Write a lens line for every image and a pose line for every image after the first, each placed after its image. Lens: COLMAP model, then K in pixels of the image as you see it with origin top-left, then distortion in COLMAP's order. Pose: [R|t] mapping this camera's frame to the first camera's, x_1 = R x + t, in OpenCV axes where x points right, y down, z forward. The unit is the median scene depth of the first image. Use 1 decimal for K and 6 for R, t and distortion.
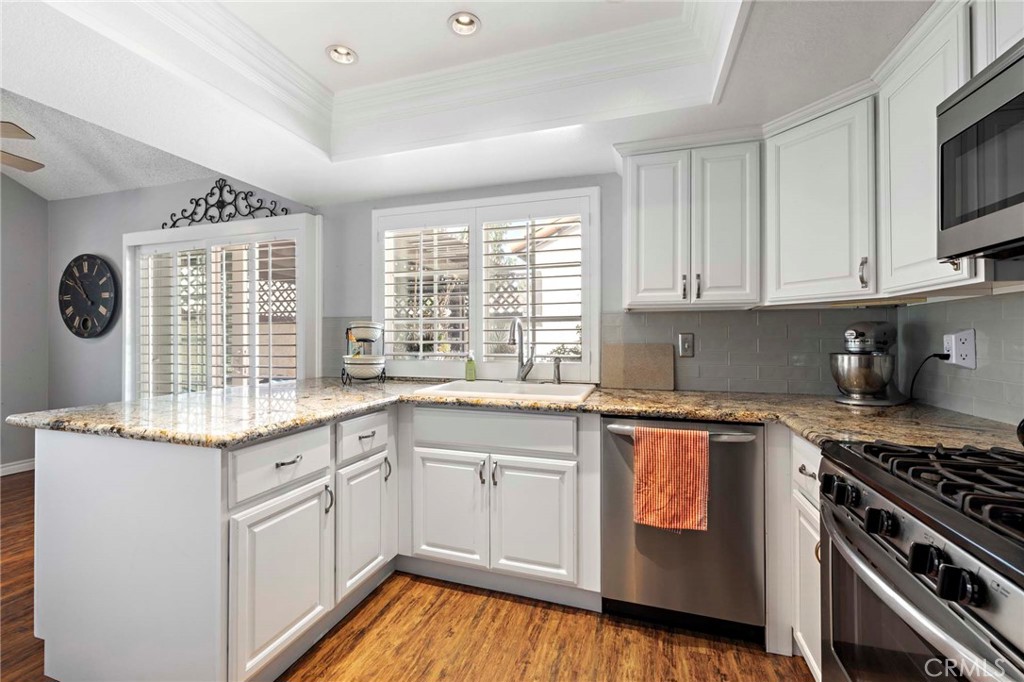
lens RADIAL K [[427.5, 0, 509.5], [0, 427.5, 335.7], [0, 0, 1]] dist [-0.002417, -0.000597]
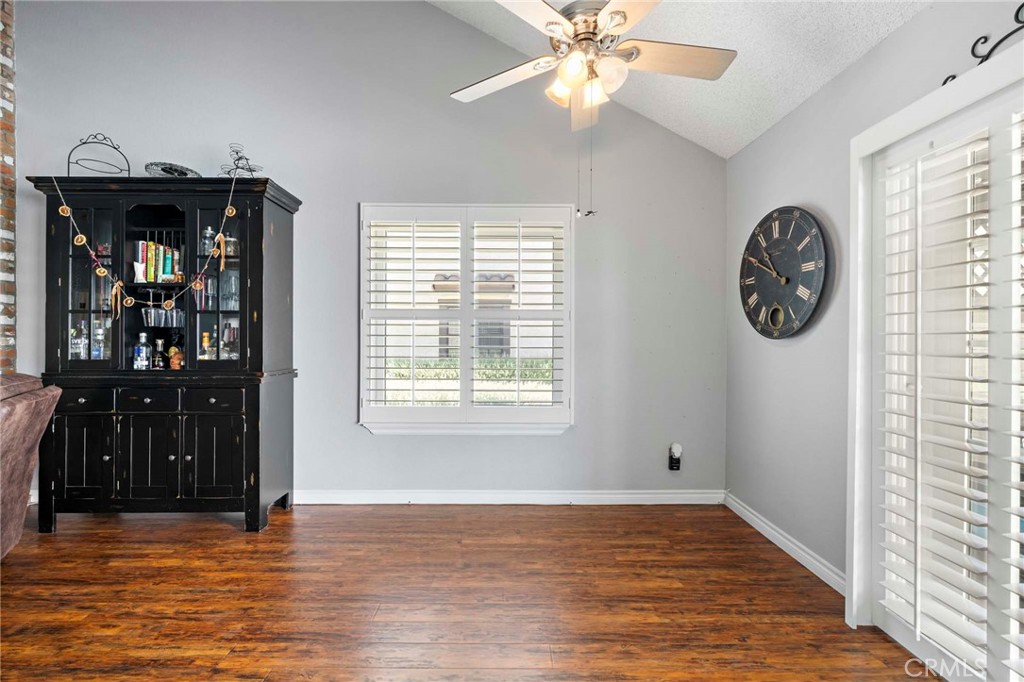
lens RADIAL K [[427.5, 0, 506.3], [0, 427.5, 342.1], [0, 0, 1]] dist [-0.002417, -0.000597]
pose [[0.305153, 0.012242, -0.952225, -0.544975], [0.002767, 0.999902, 0.013741, 0.000652], [0.952299, -0.006828, 0.305090, 0.446931]]
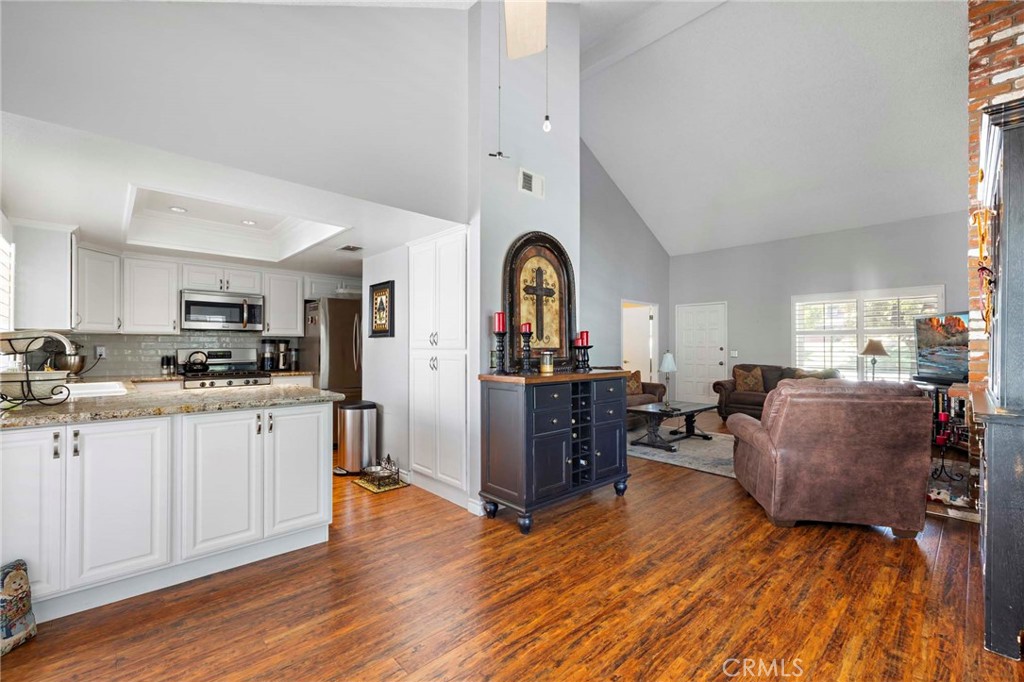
lens RADIAL K [[427.5, 0, 511.3], [0, 427.5, 347.0], [0, 0, 1]] dist [-0.002417, -0.000597]
pose [[-0.870542, 0.000780, 0.492093, -1.173361], [-0.006290, 0.999899, -0.012712, 0.005056], [-0.492054, -0.014162, -0.870450, 0.977925]]
